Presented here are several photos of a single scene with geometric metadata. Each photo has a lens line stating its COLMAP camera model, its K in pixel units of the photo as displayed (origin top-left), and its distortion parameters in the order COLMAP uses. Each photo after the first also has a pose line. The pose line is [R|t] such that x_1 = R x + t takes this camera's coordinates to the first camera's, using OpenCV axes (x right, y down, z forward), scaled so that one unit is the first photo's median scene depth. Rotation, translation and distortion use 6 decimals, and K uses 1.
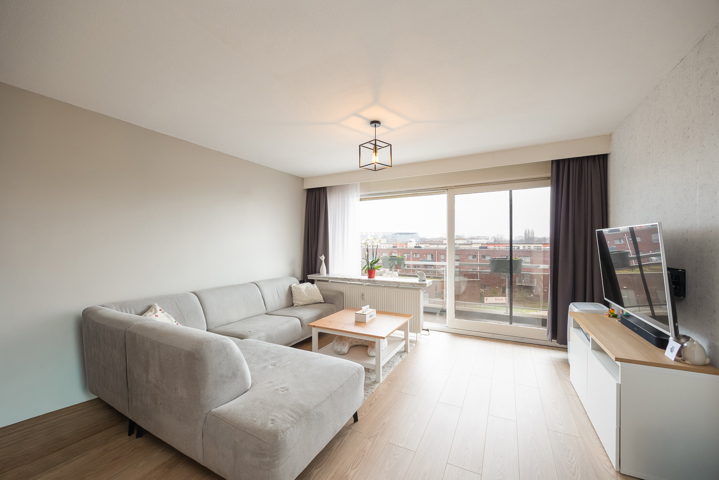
lens RADIAL K [[284.6, 0, 359.0], [0, 284.6, 243.2], [0, 0, 1]] dist [-0.000727, -0.000119]
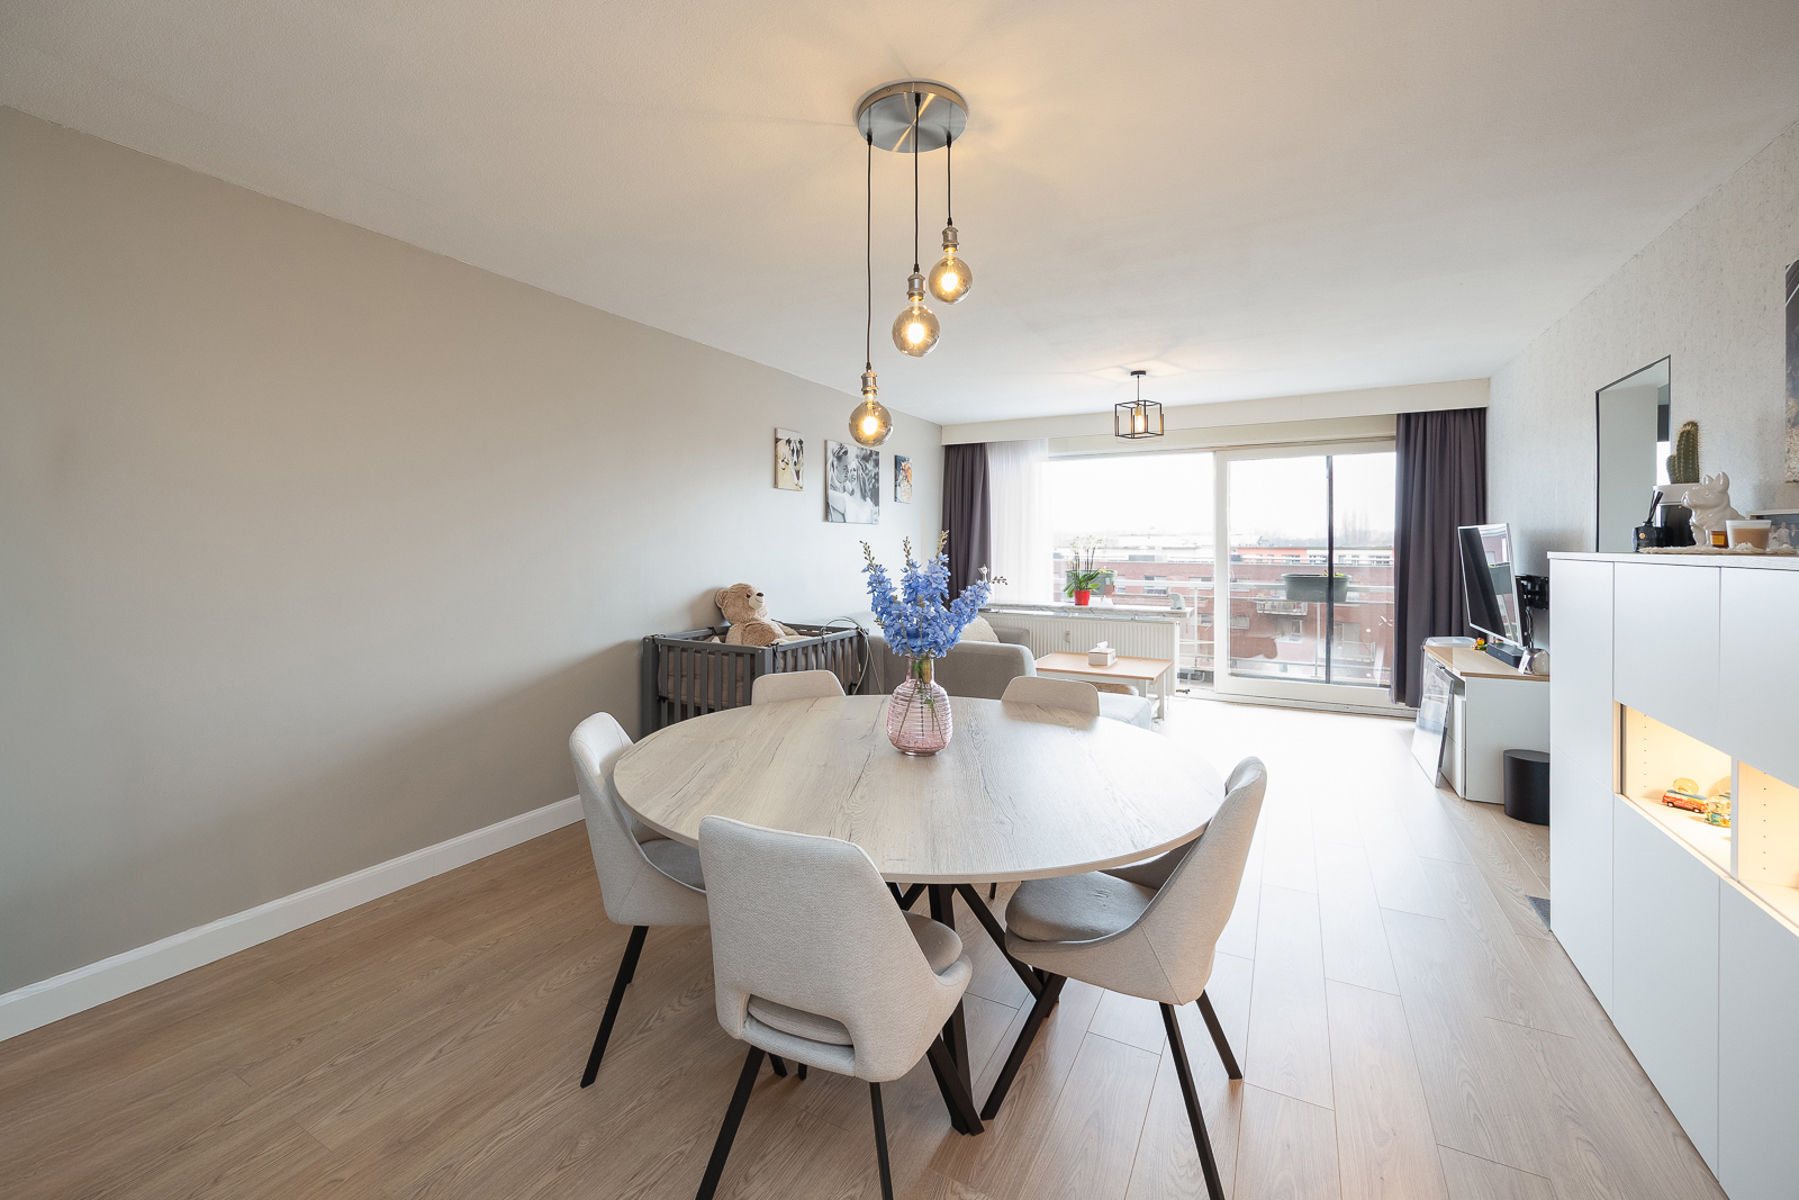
lens RADIAL K [[712.2, 0, 894.5], [0, 712.2, 543.3], [0, 0, 1]] dist [-0.000727, -0.000119]
pose [[0.999365, 0.002975, -0.035501, -0.341927], [-0.003050, 0.999993, -0.002046, 0.001657], [0.035495, 0.002153, 0.999368, -0.554021]]
